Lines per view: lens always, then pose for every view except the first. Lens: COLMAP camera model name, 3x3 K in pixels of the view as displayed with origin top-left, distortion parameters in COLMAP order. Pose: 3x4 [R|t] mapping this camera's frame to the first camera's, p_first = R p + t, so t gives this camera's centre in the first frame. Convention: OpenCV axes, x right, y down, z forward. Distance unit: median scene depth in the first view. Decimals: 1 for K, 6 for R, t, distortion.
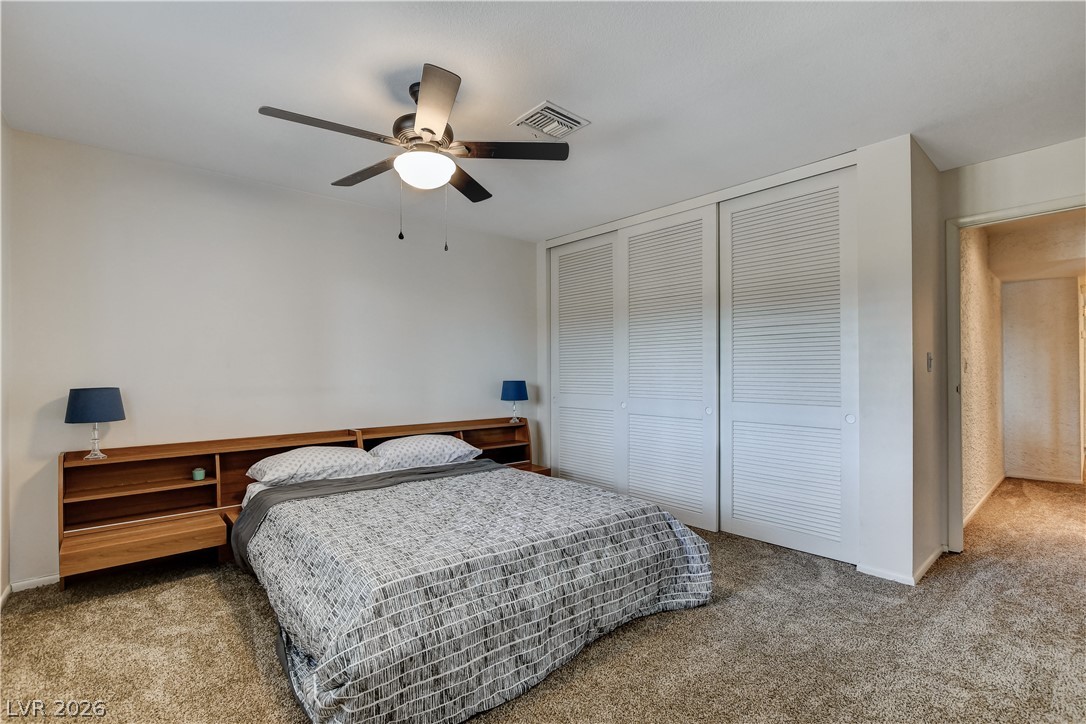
lens RADIAL K [[493.1, 0, 544.4], [0, 493.1, 369.7], [0, 0, 1]] dist [-0.022268, 0.000242]
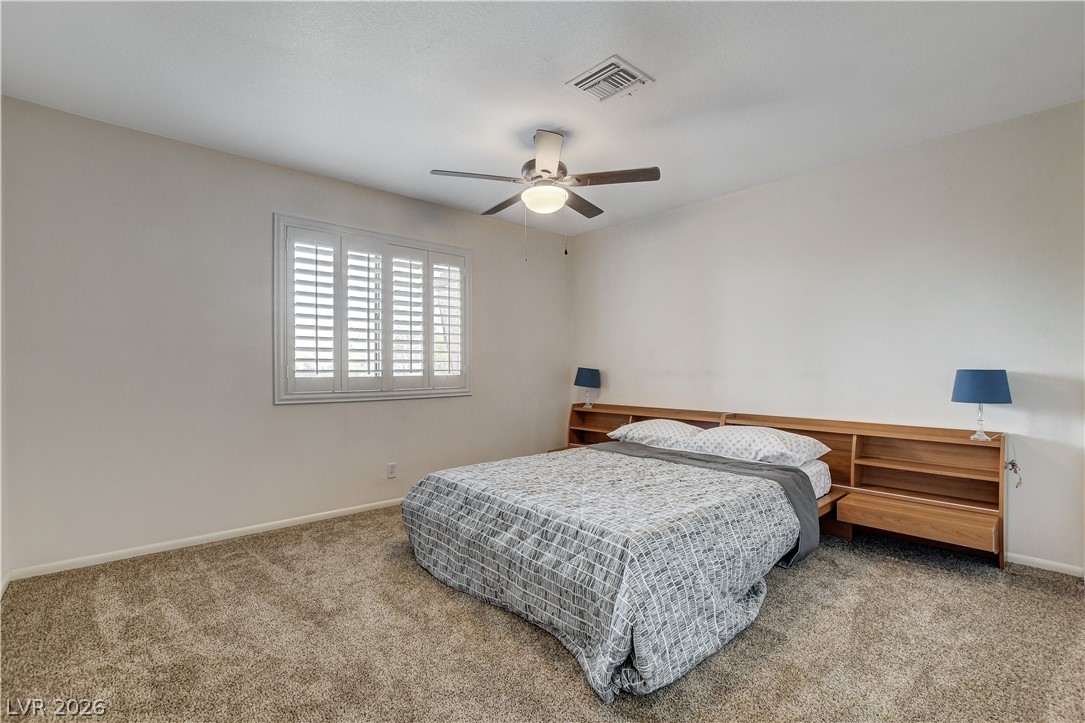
lens RADIAL K [[486.4, 0, 542.5], [0, 486.4, 361.5], [0, 0, 1]] dist [0.028628, 0.000069]
pose [[0.022219, 0.002692, -0.999750, 0.882897], [0.020450, 0.999786, 0.003146, 0.001809], [0.999544, -0.020515, 0.022159, 0.791336]]
